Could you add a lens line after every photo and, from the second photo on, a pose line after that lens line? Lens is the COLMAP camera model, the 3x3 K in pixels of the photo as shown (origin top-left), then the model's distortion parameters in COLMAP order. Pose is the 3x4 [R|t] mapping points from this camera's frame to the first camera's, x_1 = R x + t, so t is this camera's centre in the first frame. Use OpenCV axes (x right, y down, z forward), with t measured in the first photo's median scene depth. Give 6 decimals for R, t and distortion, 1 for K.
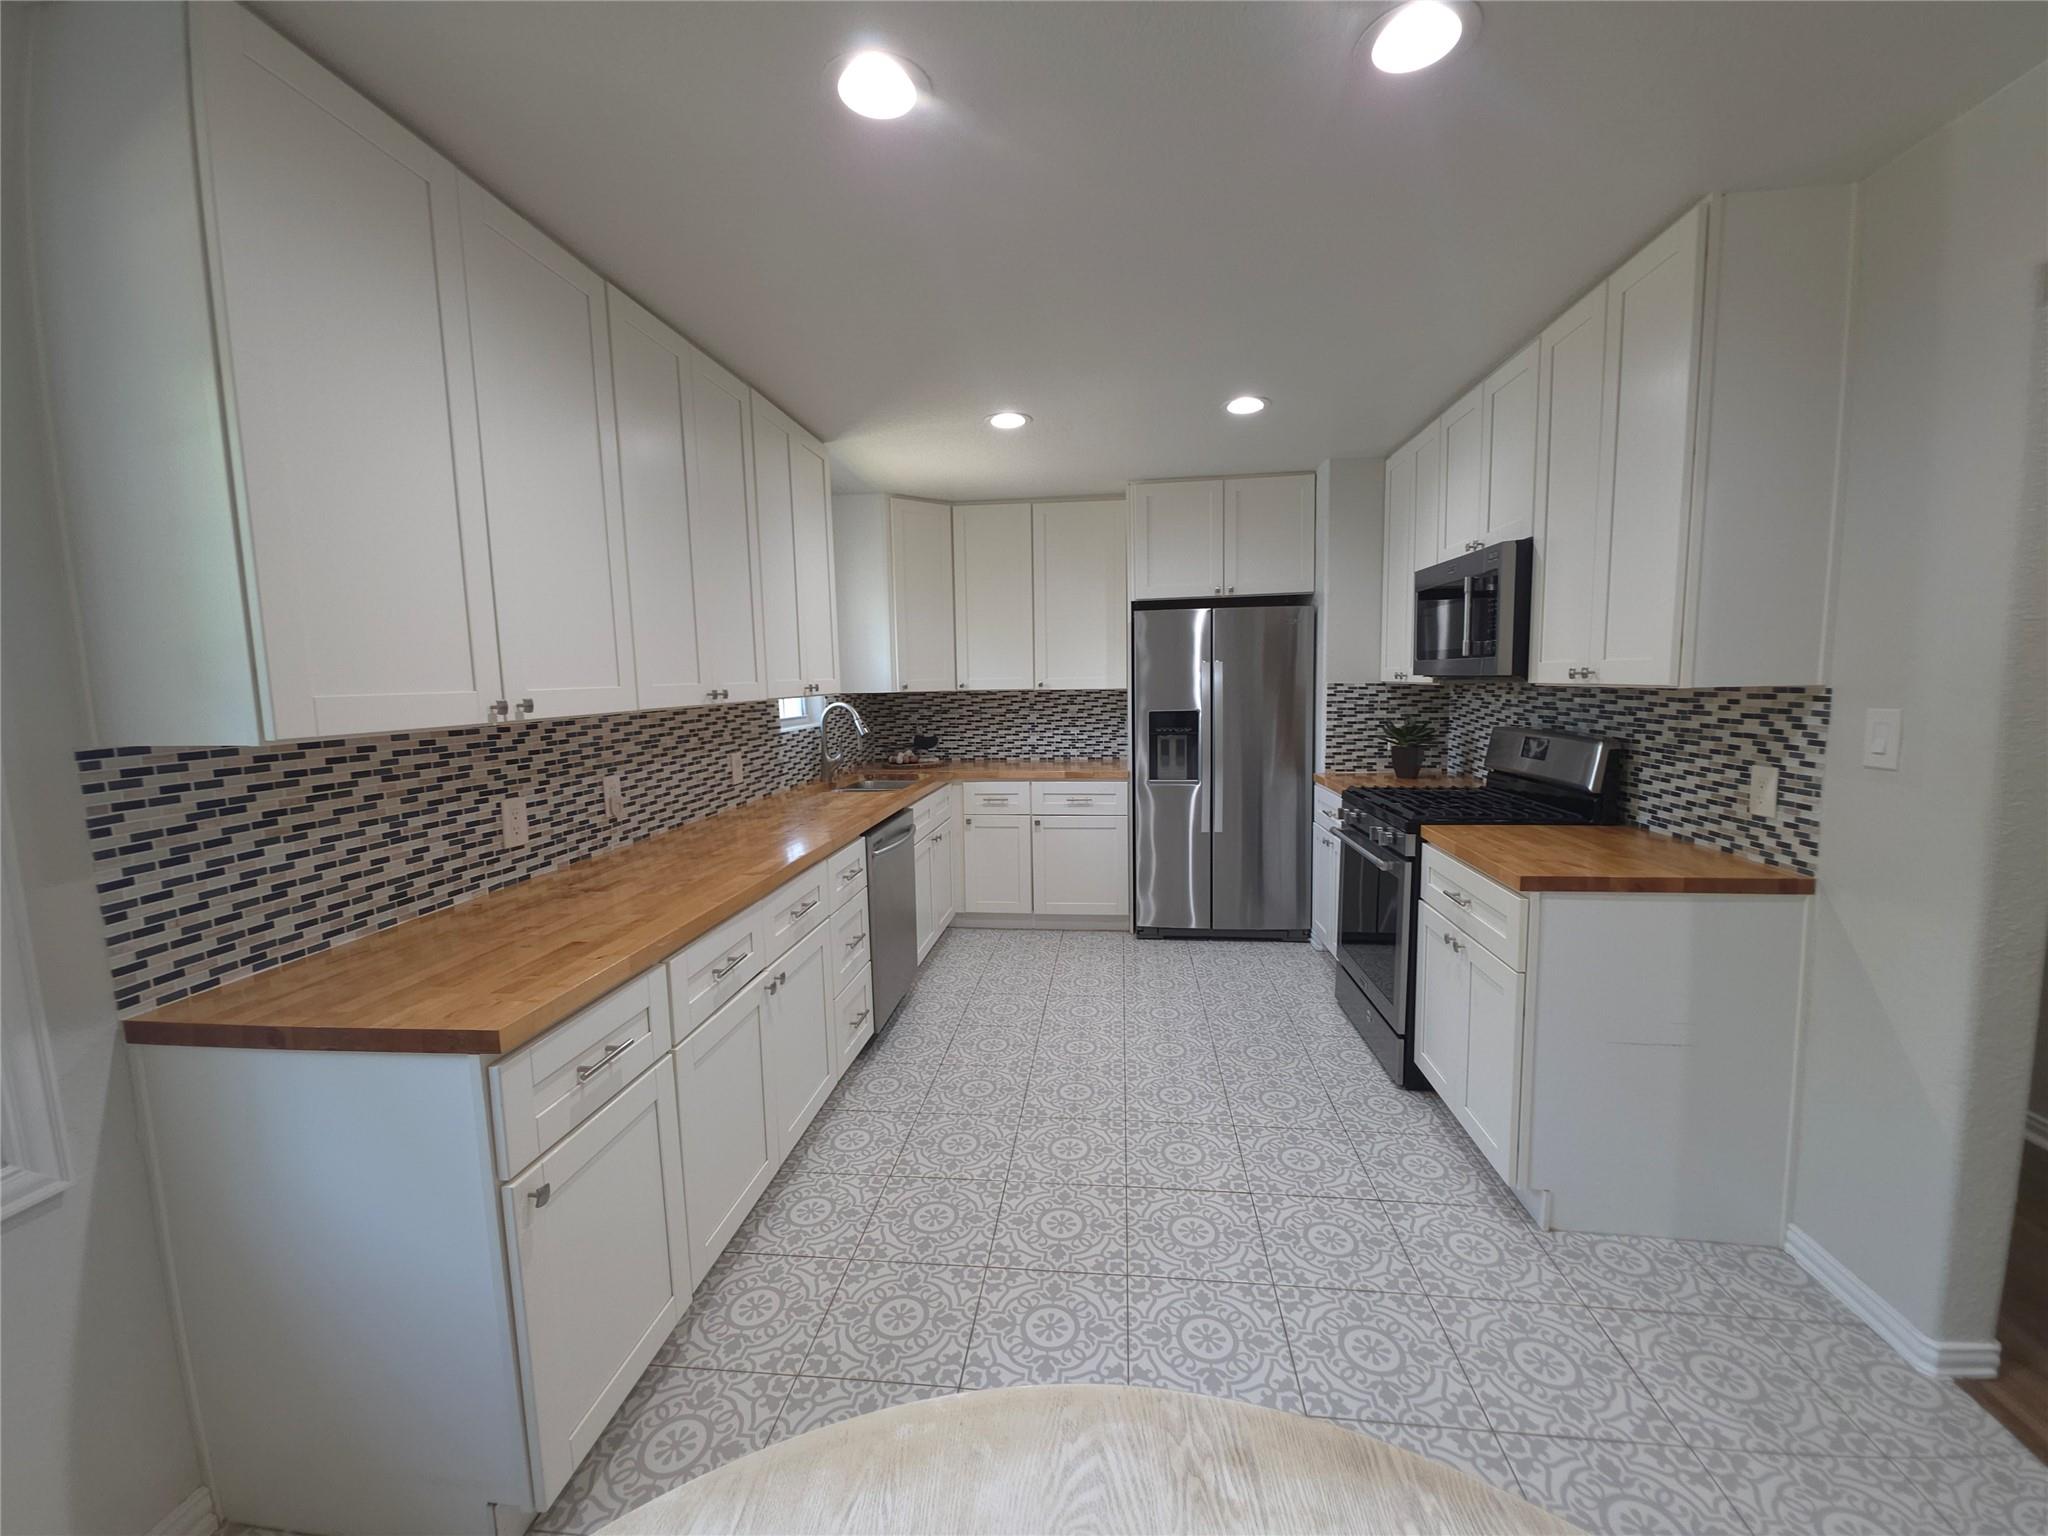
lens RADIAL K [[826.3, 0, 1029.5], [0, 826.3, 765.6], [0, 0, 1]] dist [0.010506, -0.000158]
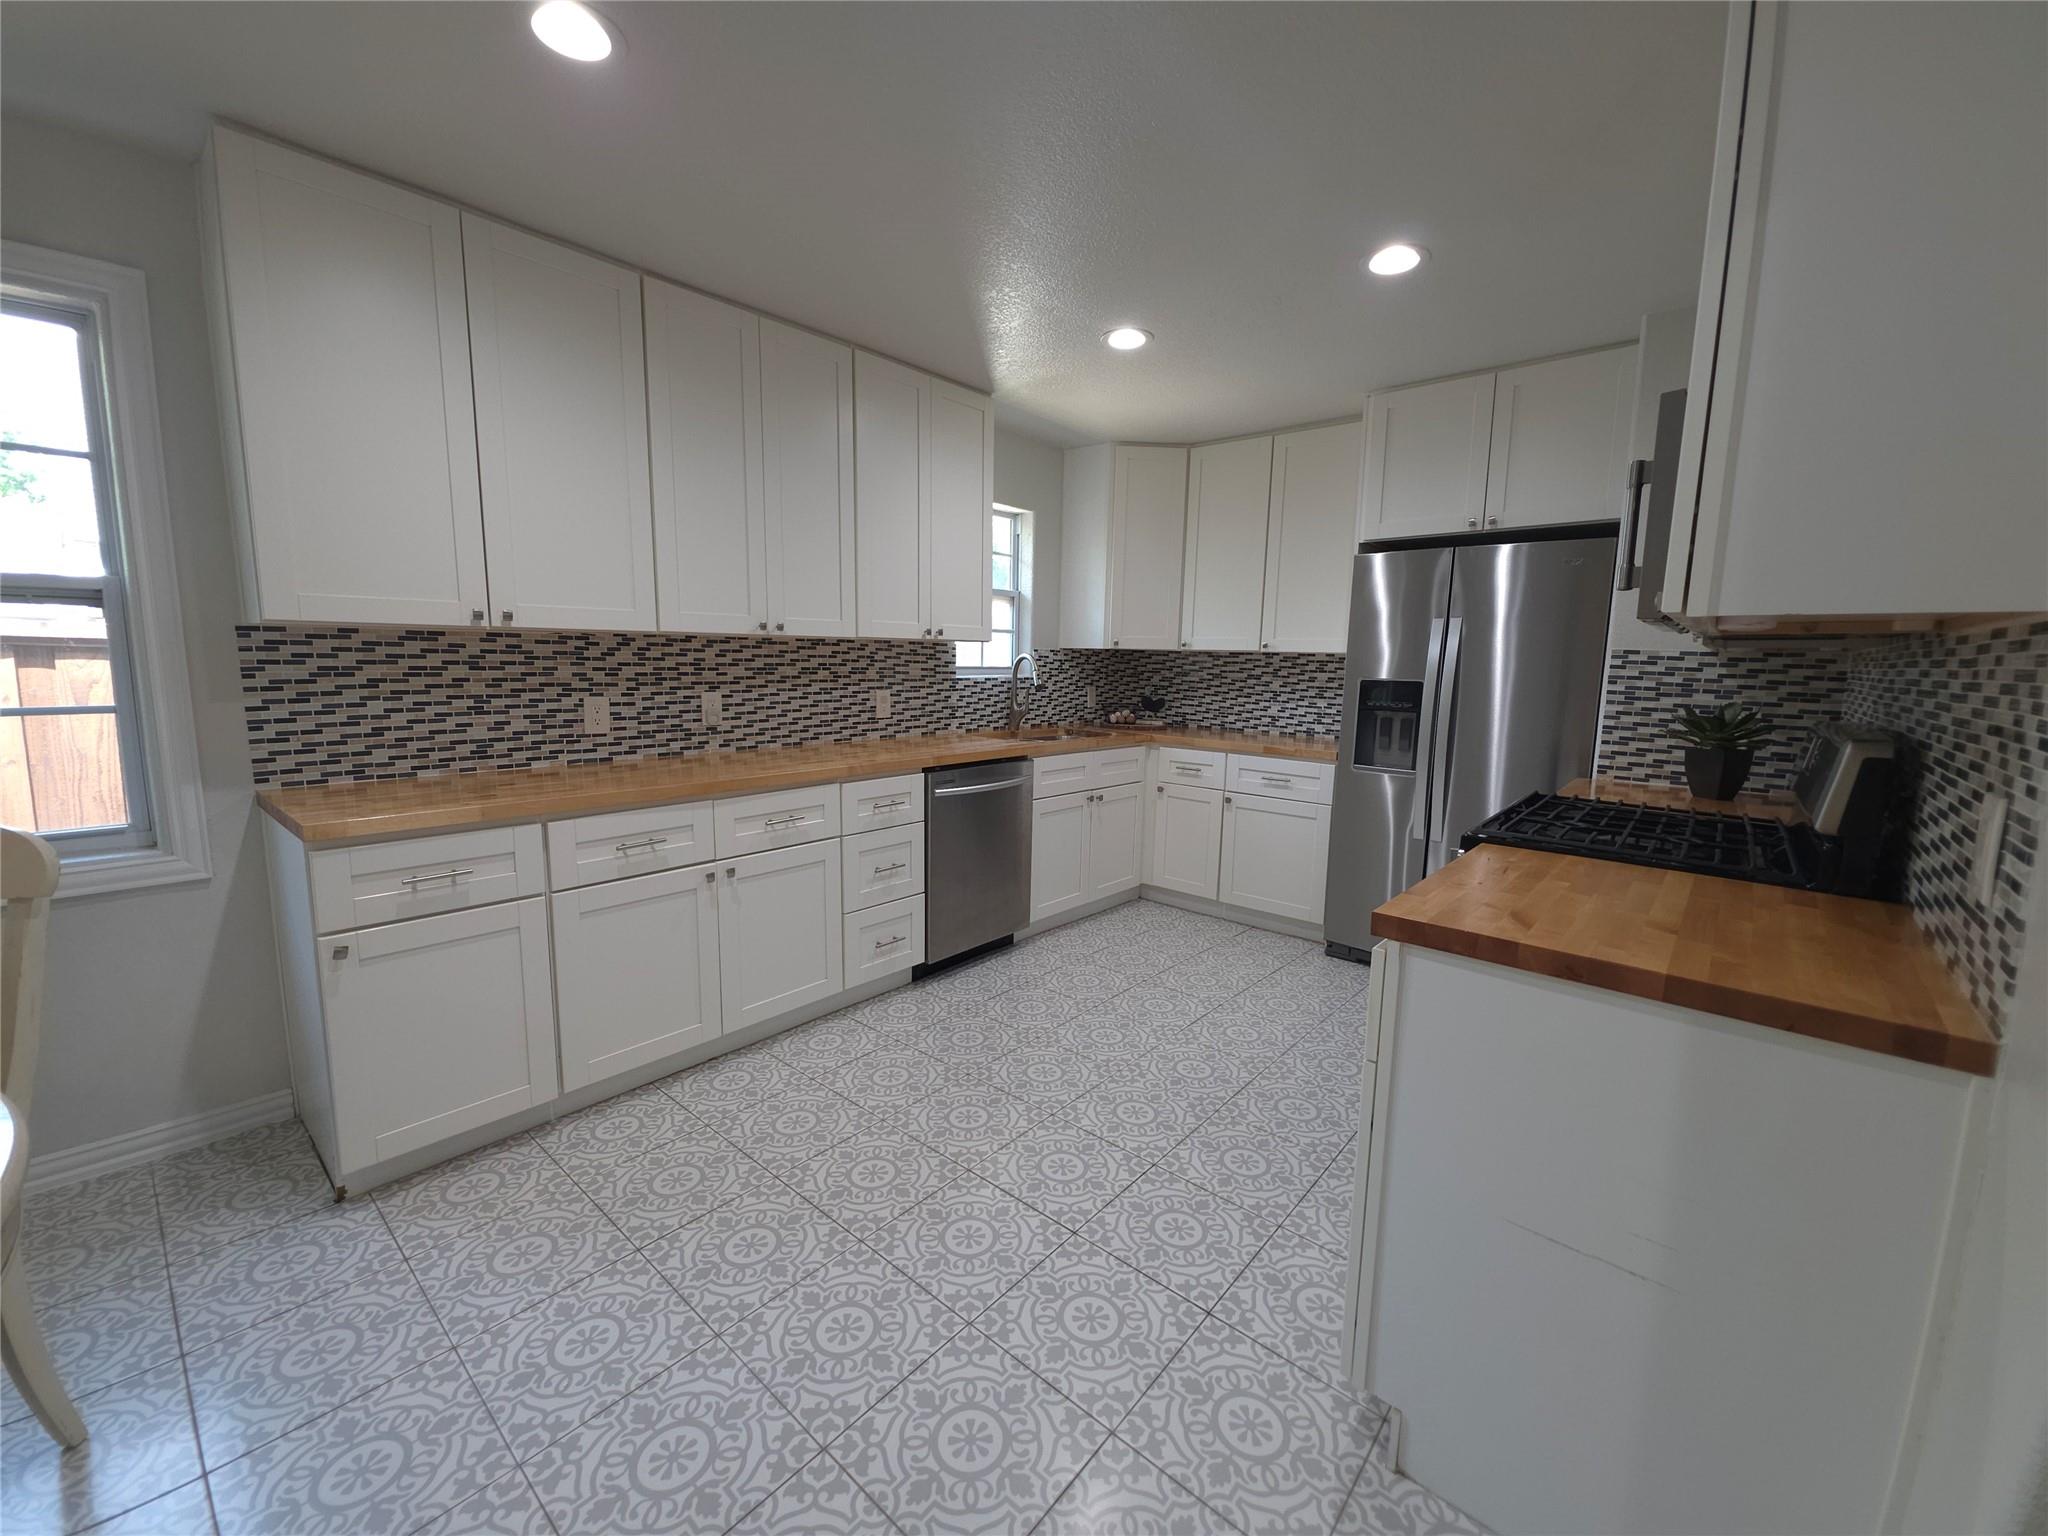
lens RADIAL K [[826.3, 0, 1024.5], [0, 826.3, 767.5], [0, 0, 1]] dist [0.010506, -0.000158]
pose [[0.822120, 0.111632, -0.558262, 0.562697], [-0.096489, 0.993723, 0.056615, 0.009239], [0.561078, 0.007322, 0.827731, 0.248568]]
